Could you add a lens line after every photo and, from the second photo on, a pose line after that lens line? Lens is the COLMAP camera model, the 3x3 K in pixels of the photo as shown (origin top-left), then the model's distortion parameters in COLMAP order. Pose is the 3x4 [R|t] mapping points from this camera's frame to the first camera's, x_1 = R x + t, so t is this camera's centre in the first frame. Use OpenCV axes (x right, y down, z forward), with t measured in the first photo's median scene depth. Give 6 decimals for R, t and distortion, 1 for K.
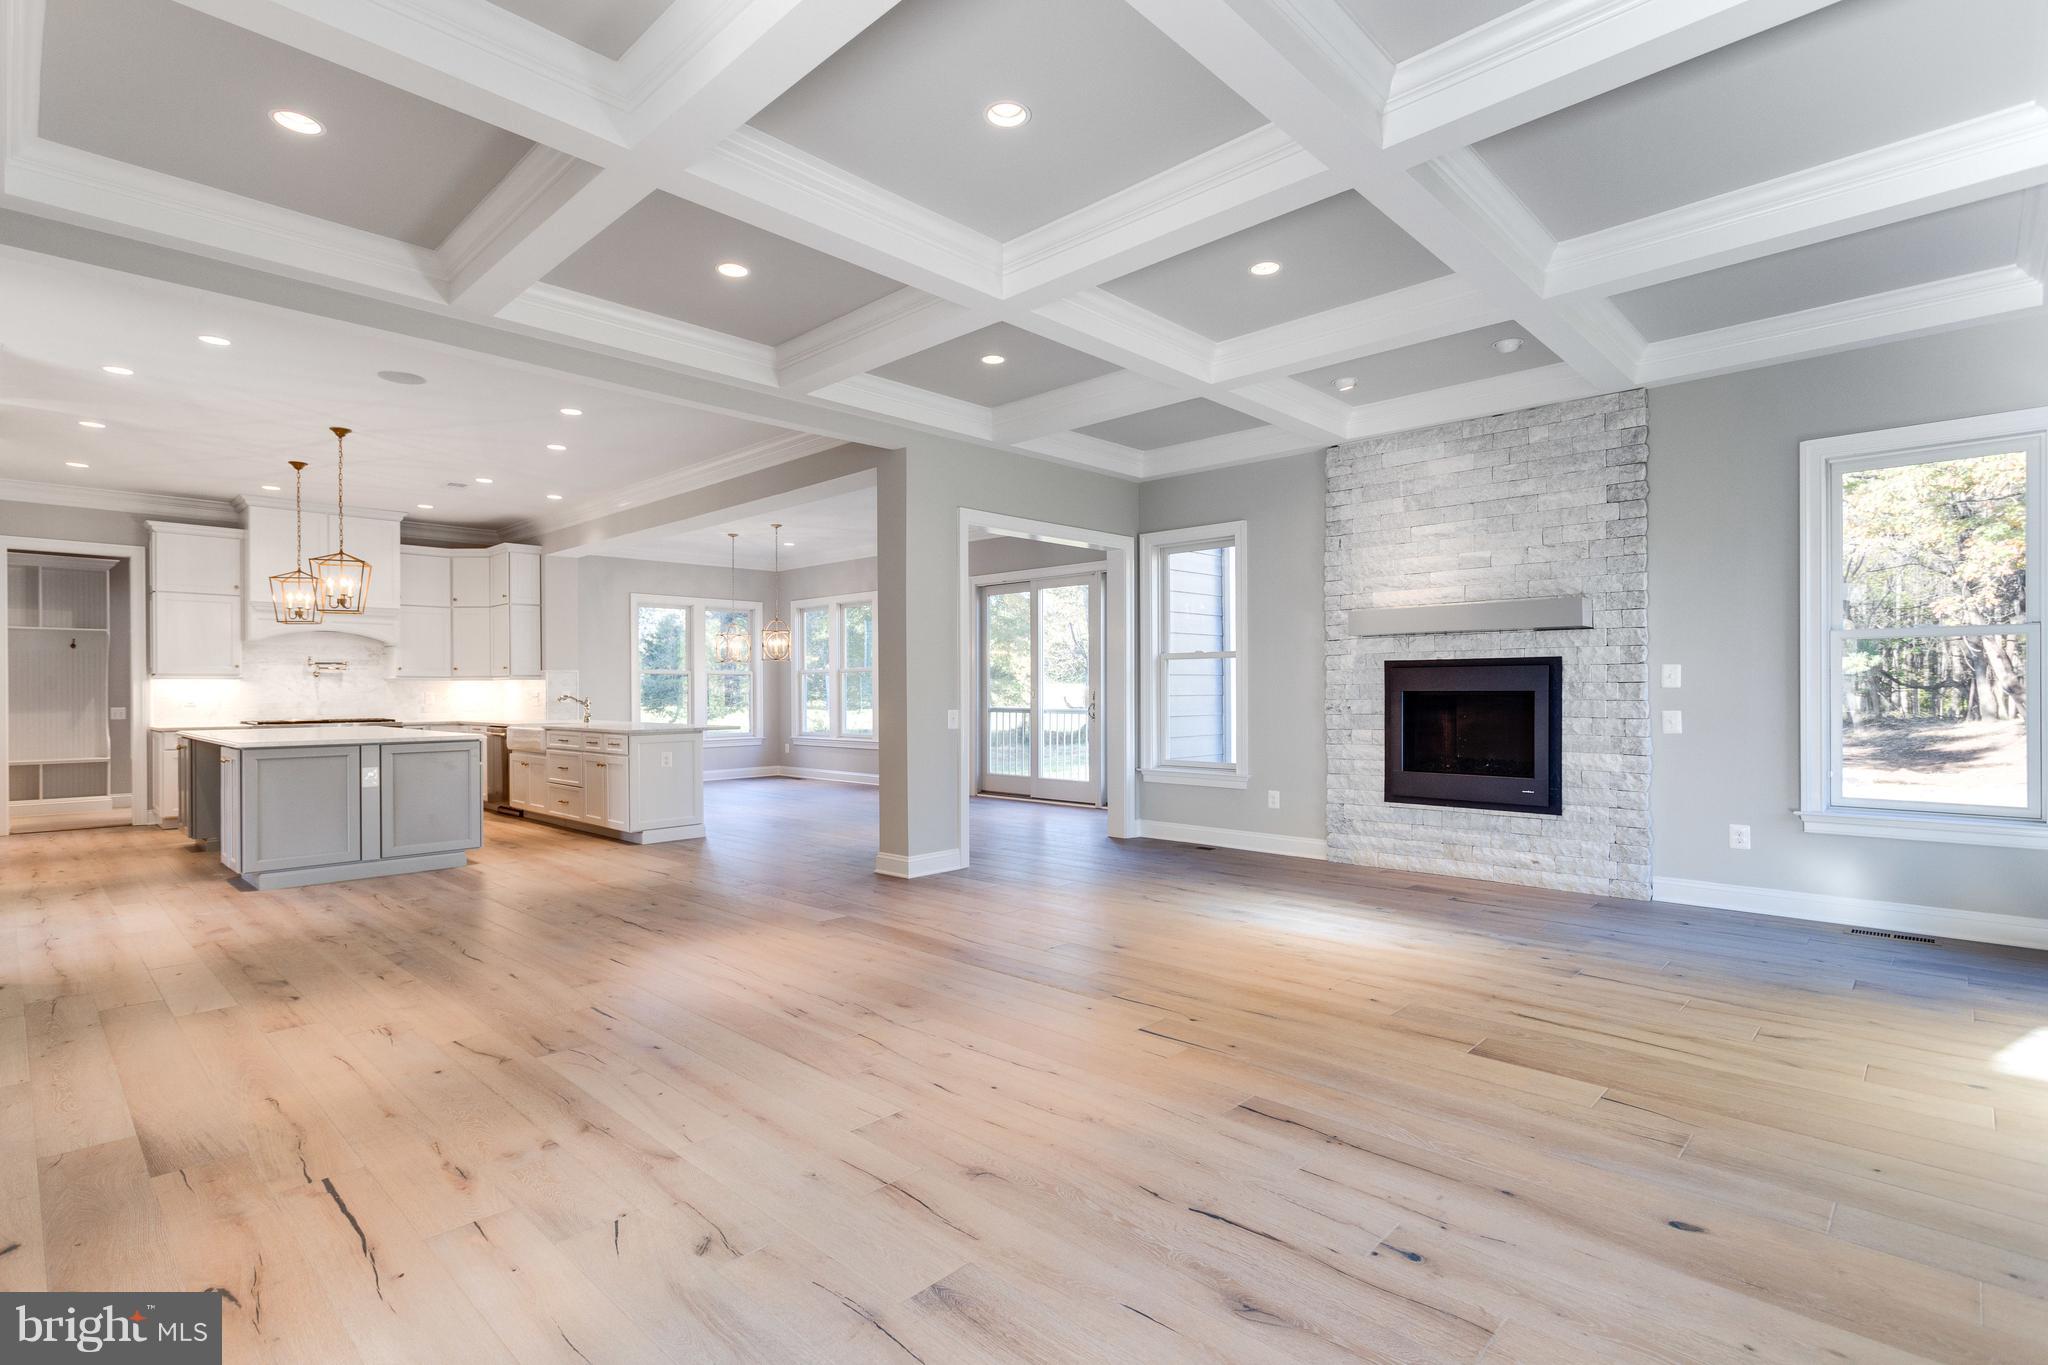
lens RADIAL K [[977.4, 0, 1024.2], [0, 977.4, 688.2], [0, 0, 1]] dist [0.018618, 0.000708]
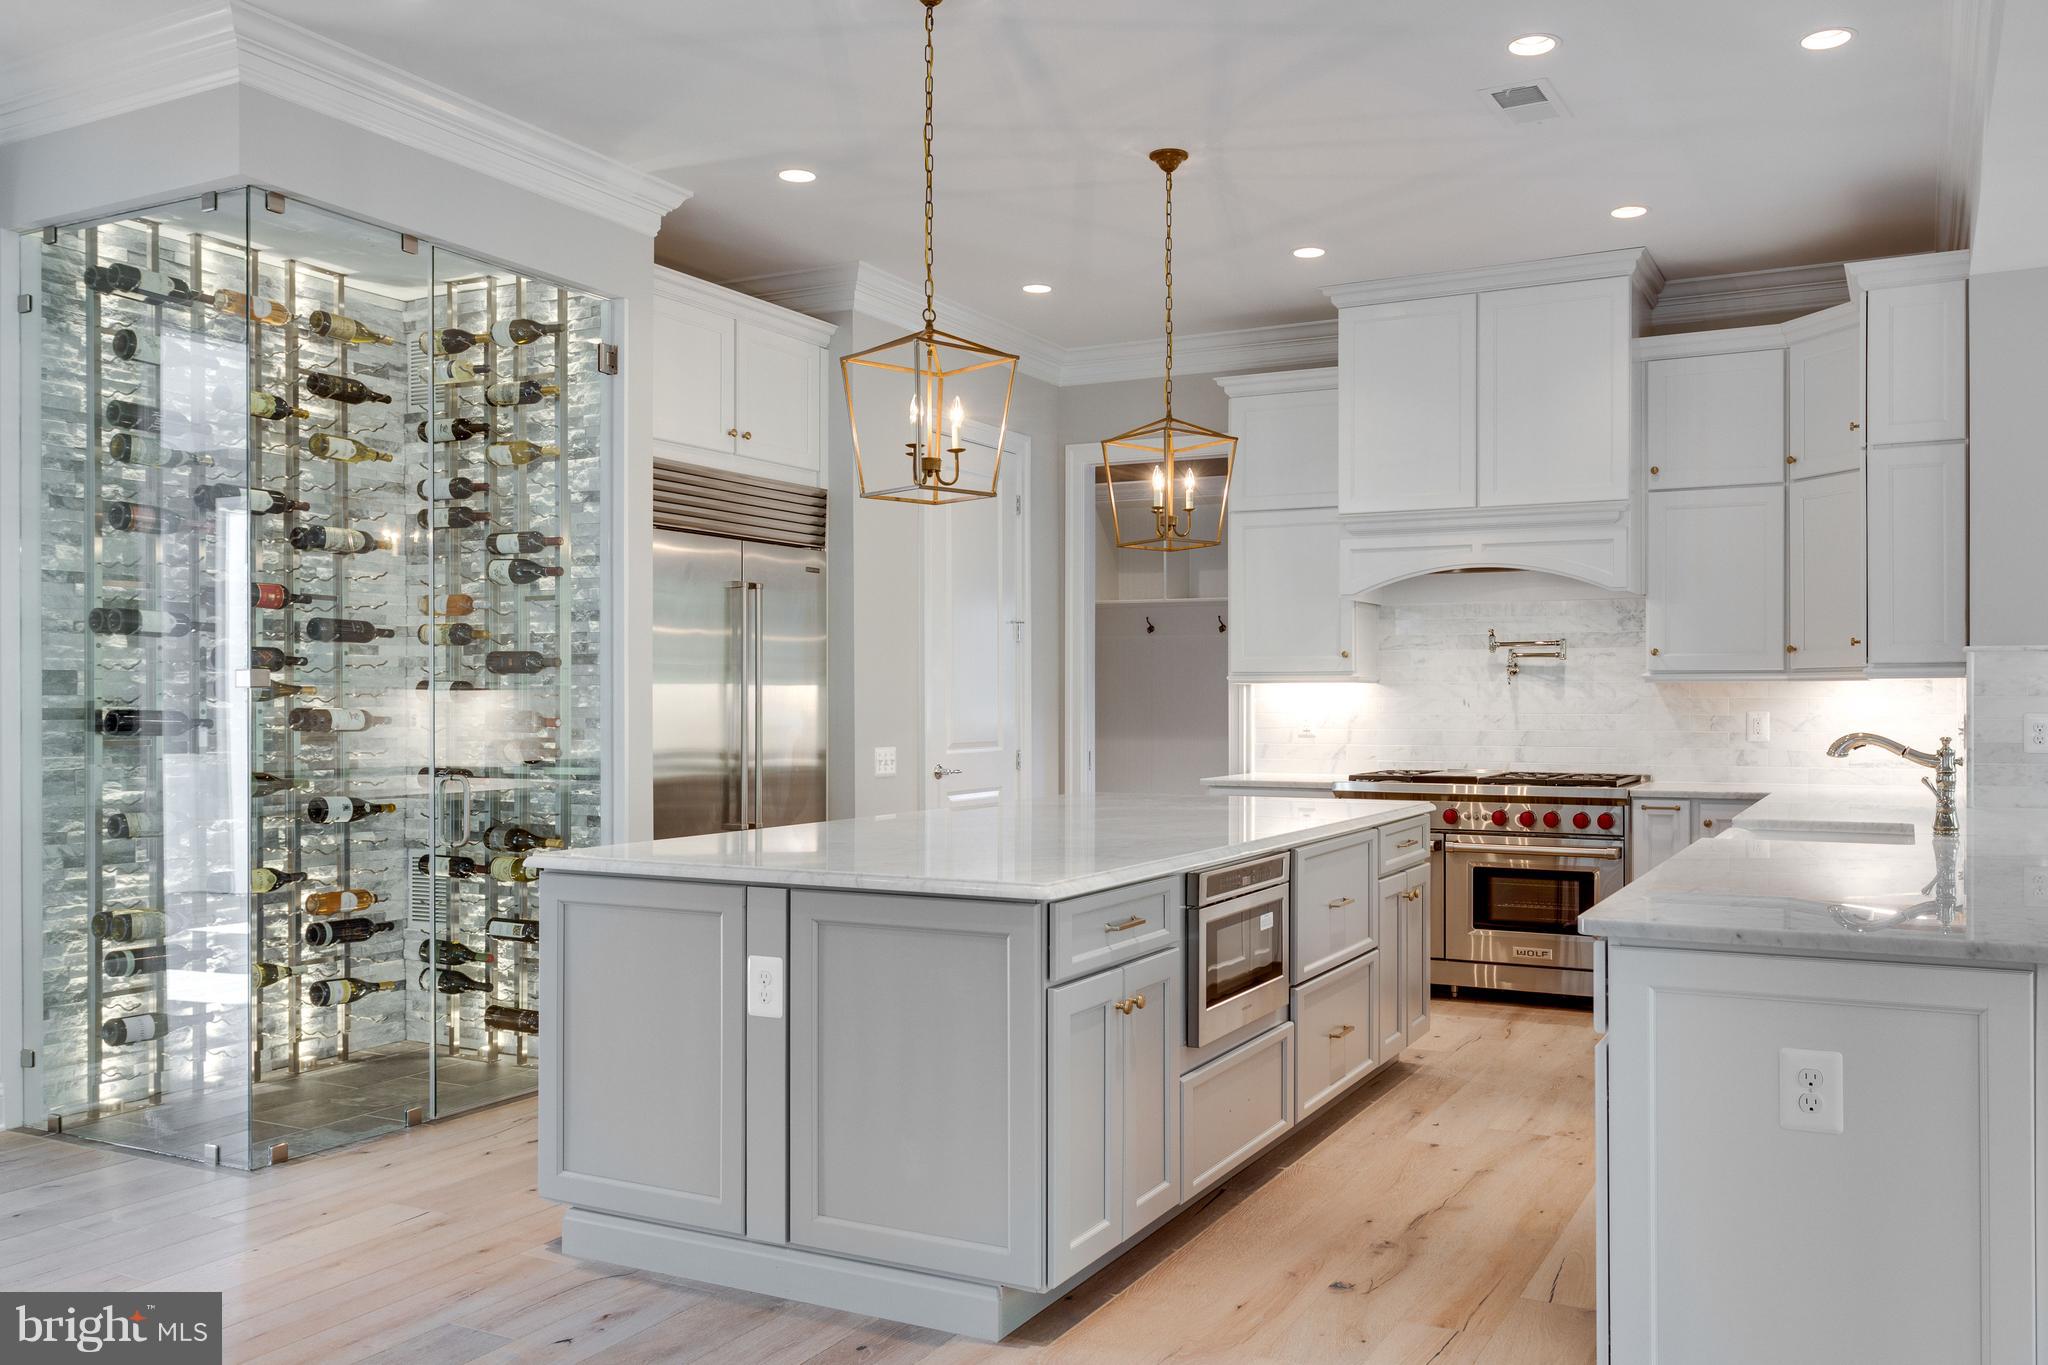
lens RADIAL K [[1650.4, 0, 1034.1], [0, 1650.4, 688.2], [0, 0, 1]] dist [-0.030871, 0.000415]
pose [[0.280346, -0.001538, -0.959898, -0.075552], [0.000030, 0.999999, -0.001594, -0.004626], [0.959899, 0.000418, 0.280346, 0.594557]]
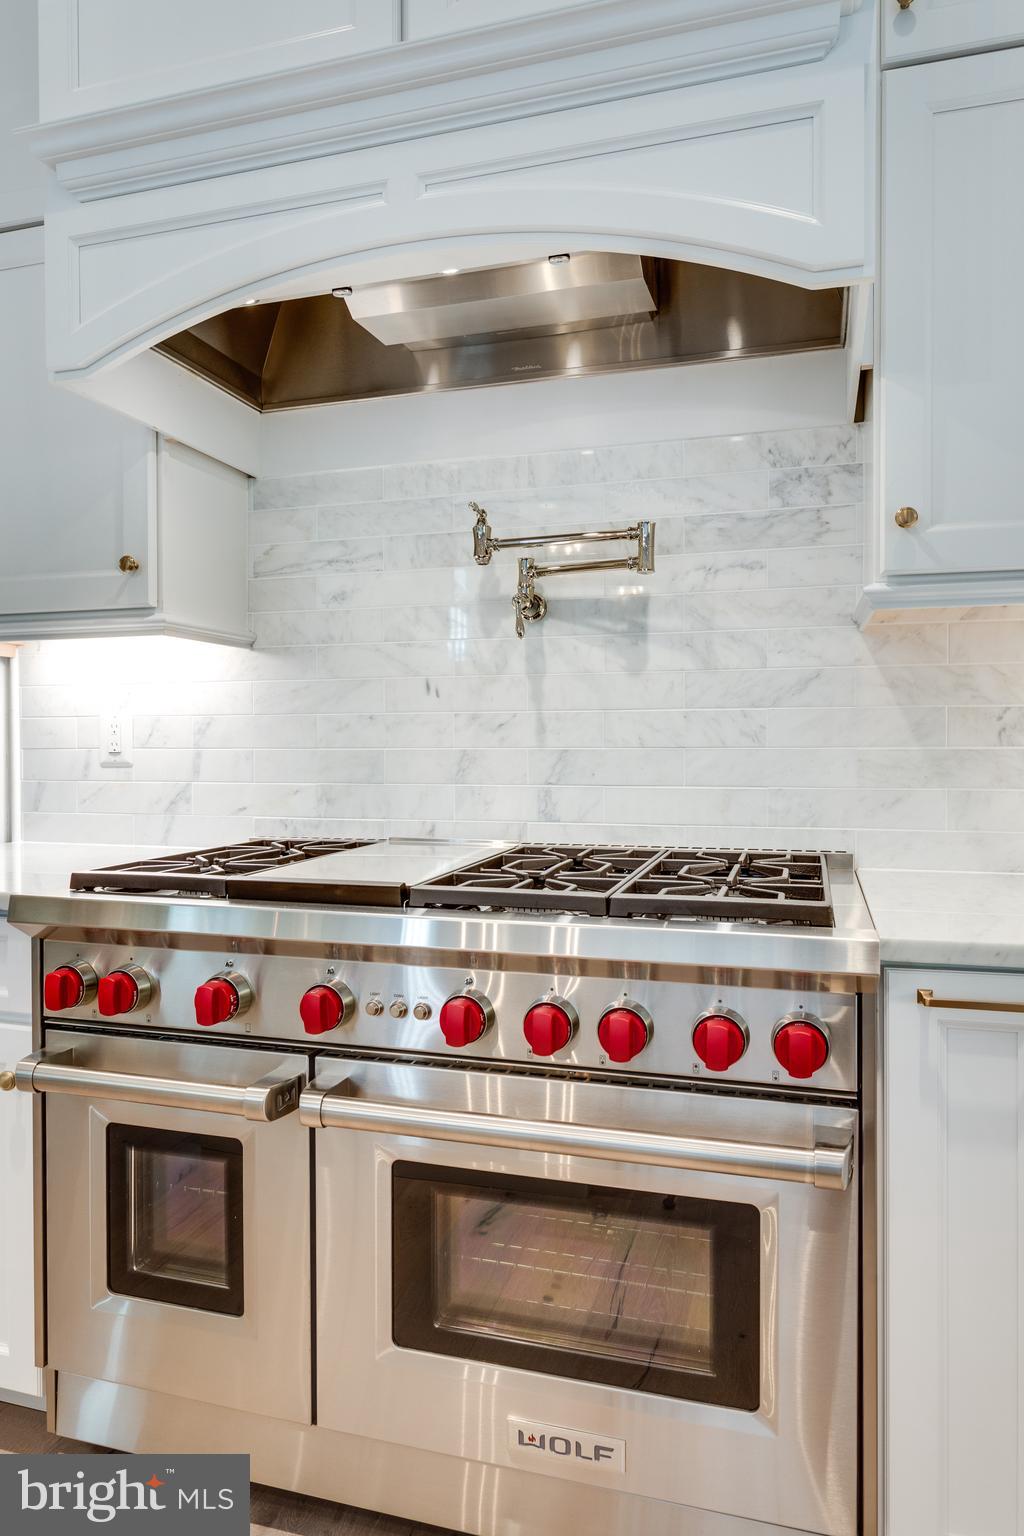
lens RADIAL K [[990.1, 0, 505.1], [0, 990.1, 762.2], [0, 0, 1]] dist [-0.001233, 0.000765]
pose [[0.466450, 0.018196, -0.884360, -0.552667], [0.001691, 0.999768, 0.021462, 0.011444], [0.884546, -0.011506, 0.466312, 0.911000]]
